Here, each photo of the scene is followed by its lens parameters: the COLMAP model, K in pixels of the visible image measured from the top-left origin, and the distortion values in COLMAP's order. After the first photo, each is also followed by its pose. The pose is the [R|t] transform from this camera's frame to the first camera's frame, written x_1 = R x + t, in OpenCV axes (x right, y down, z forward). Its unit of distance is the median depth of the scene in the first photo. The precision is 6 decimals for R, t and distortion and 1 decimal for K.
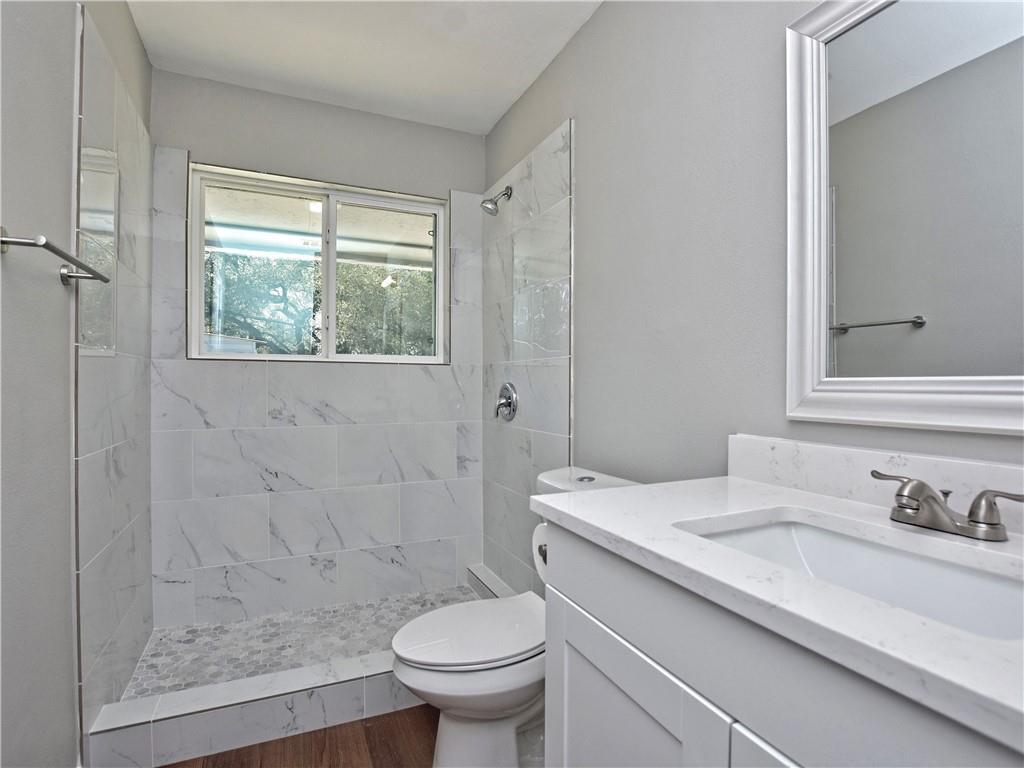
lens RADIAL K [[510.8, 0, 507.8], [0, 510.8, 388.2], [0, 0, 1]] dist [-0.028381, 0.000767]
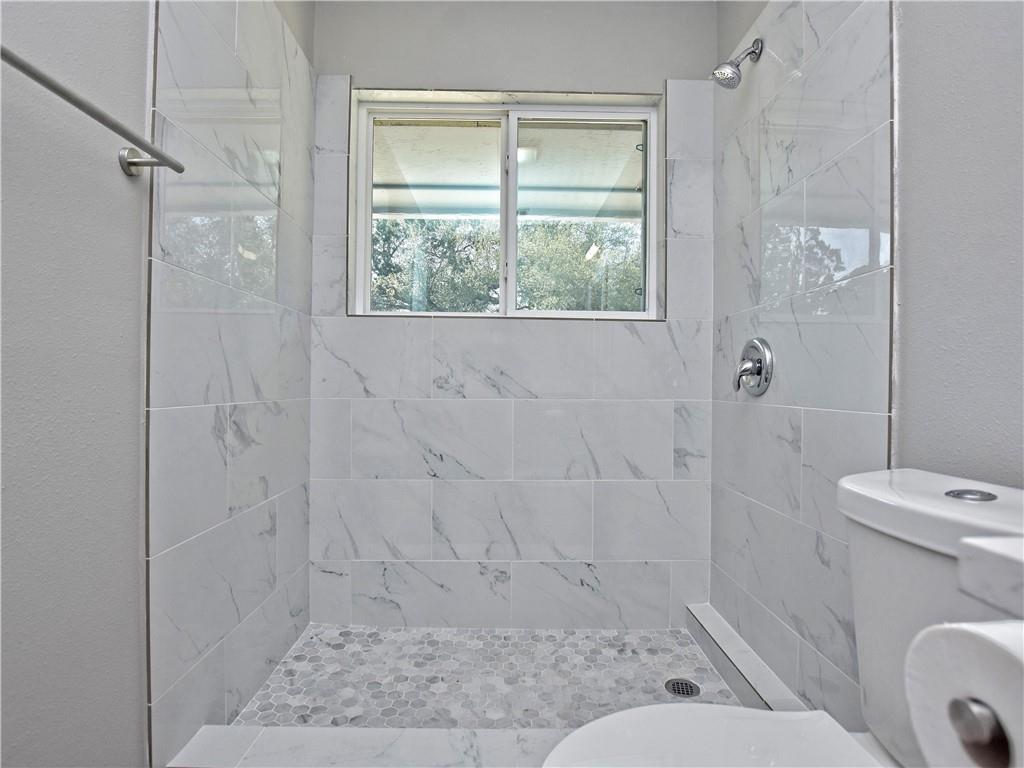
lens RADIAL K [[507.7, 0, 512.0], [0, 507.7, 391.4], [0, 0, 1]] dist [-0.029820, 0.000834]
pose [[0.917927, 0.010712, -0.396605, -0.032120], [-0.010048, 0.999942, 0.003752, 0.062035], [0.396623, 0.000542, 0.917982, 0.304871]]
